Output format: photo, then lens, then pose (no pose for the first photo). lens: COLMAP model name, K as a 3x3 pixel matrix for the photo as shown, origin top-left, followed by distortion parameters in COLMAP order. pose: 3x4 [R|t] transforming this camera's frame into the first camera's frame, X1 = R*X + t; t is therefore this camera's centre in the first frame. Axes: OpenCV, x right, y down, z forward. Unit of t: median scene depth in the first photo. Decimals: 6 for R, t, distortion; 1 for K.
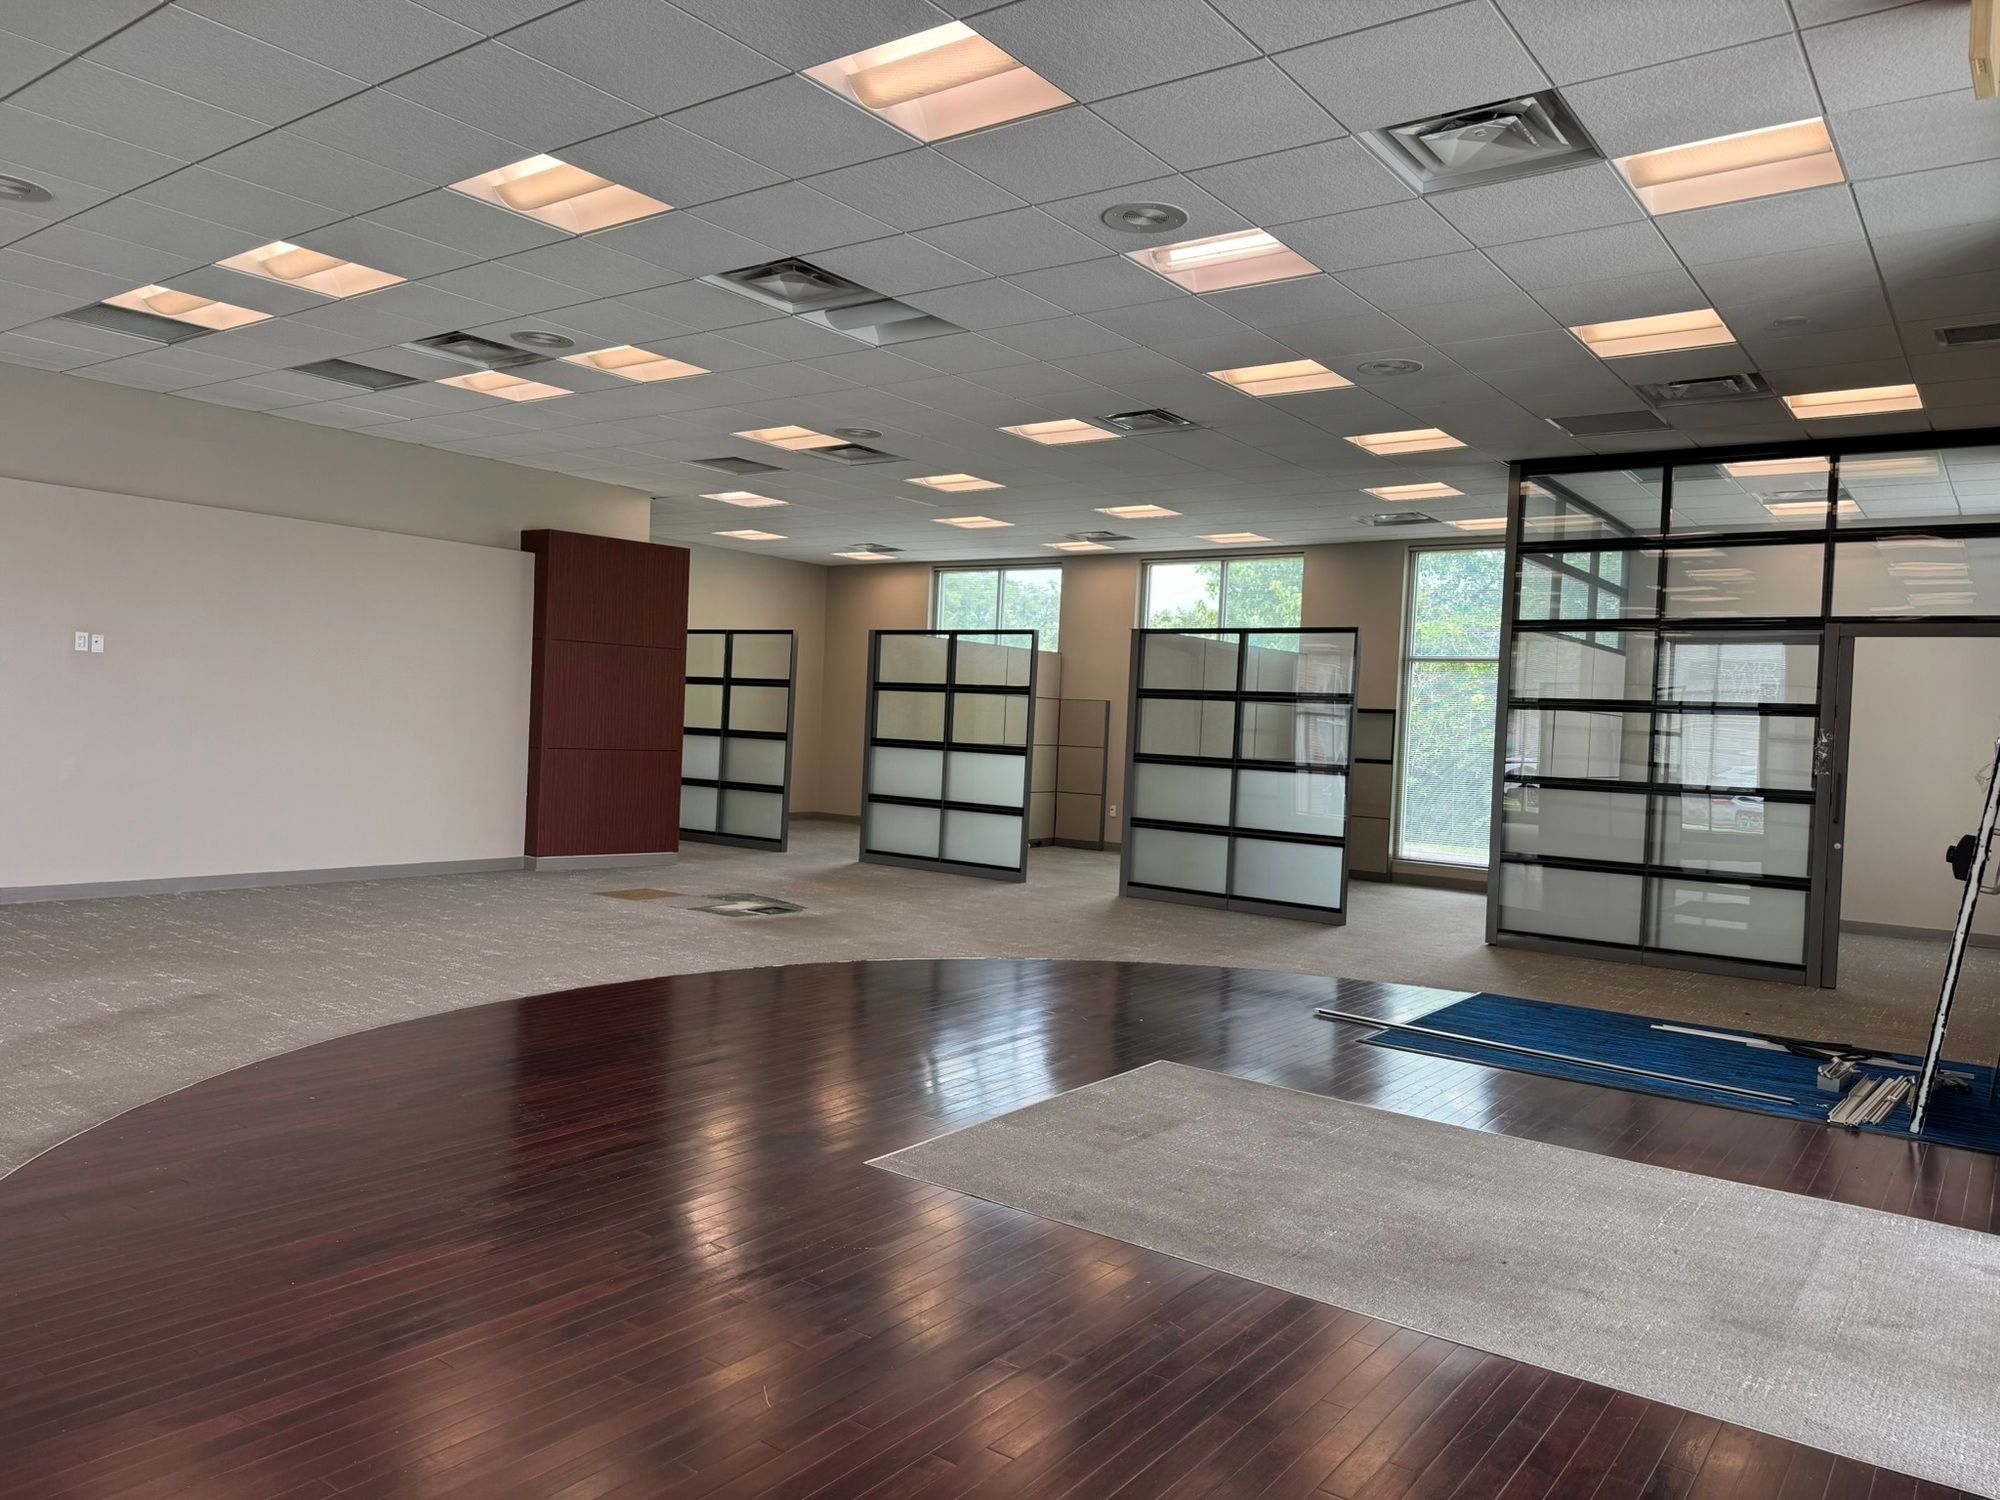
lens RADIAL K [[1414.6, 0, 999.4], [0, 1414.6, 750.0], [0, 0, 1]] dist [0.066923, 0.001034]
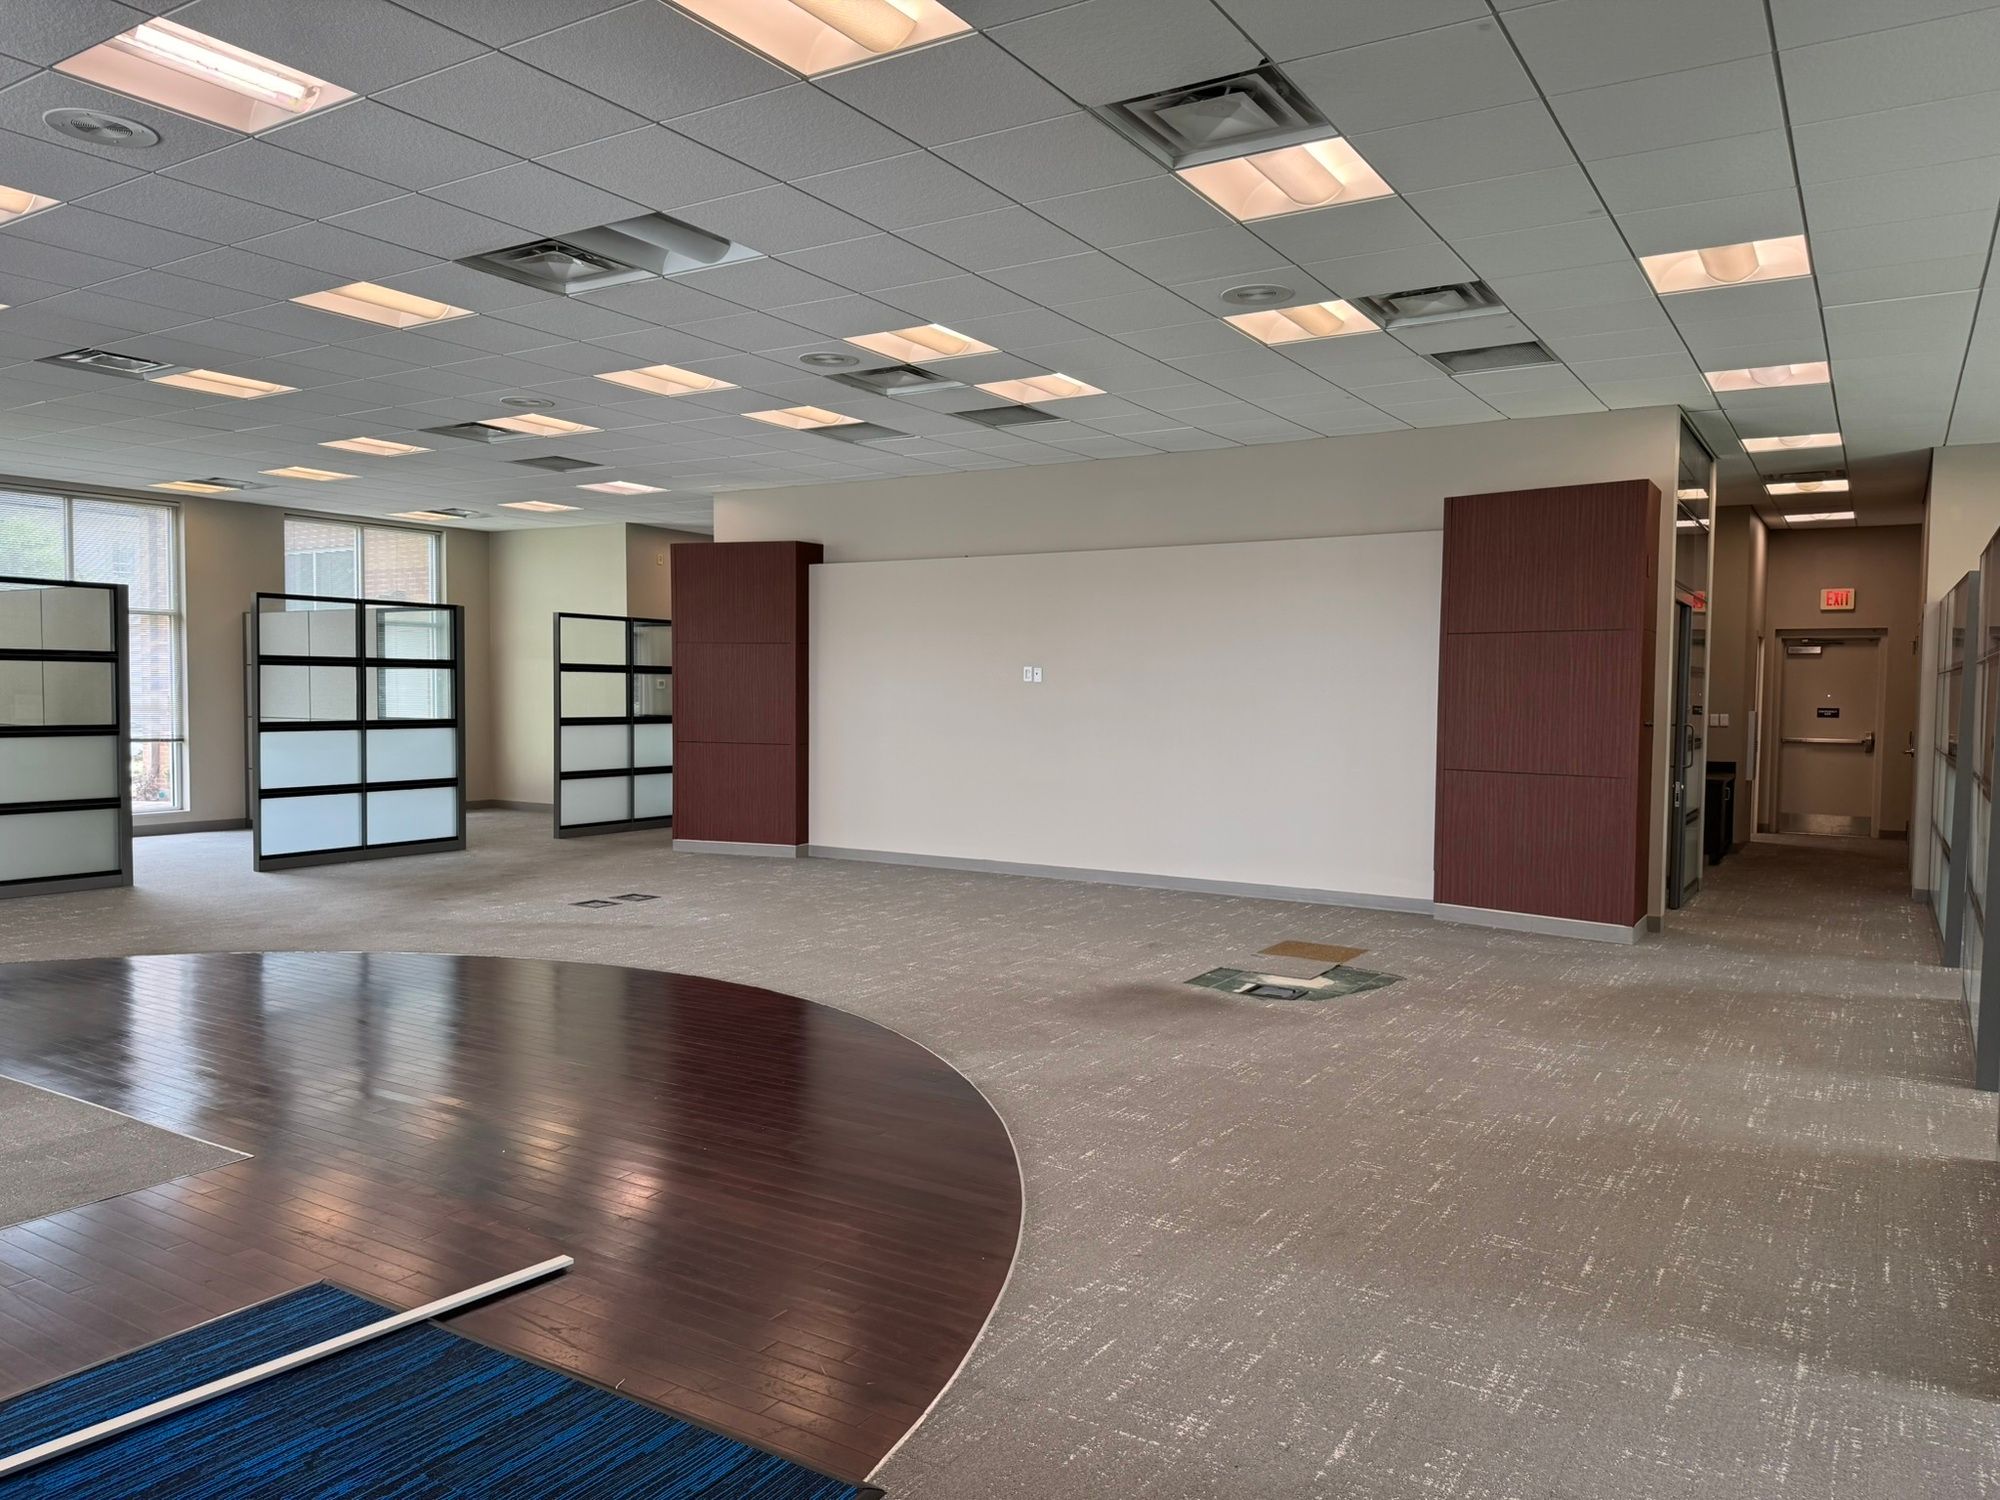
lens RADIAL K [[1414.6, 0, 998.0], [0, 1414.6, 750.0], [0, 0, 1]] dist [0.066923, 0.001034]
pose [[-0.072686, -0.089263, 0.993352, -1.006586], [0.010201, 0.995868, 0.090235, -0.066813], [-0.997303, 0.016692, -0.071475, 0.652402]]
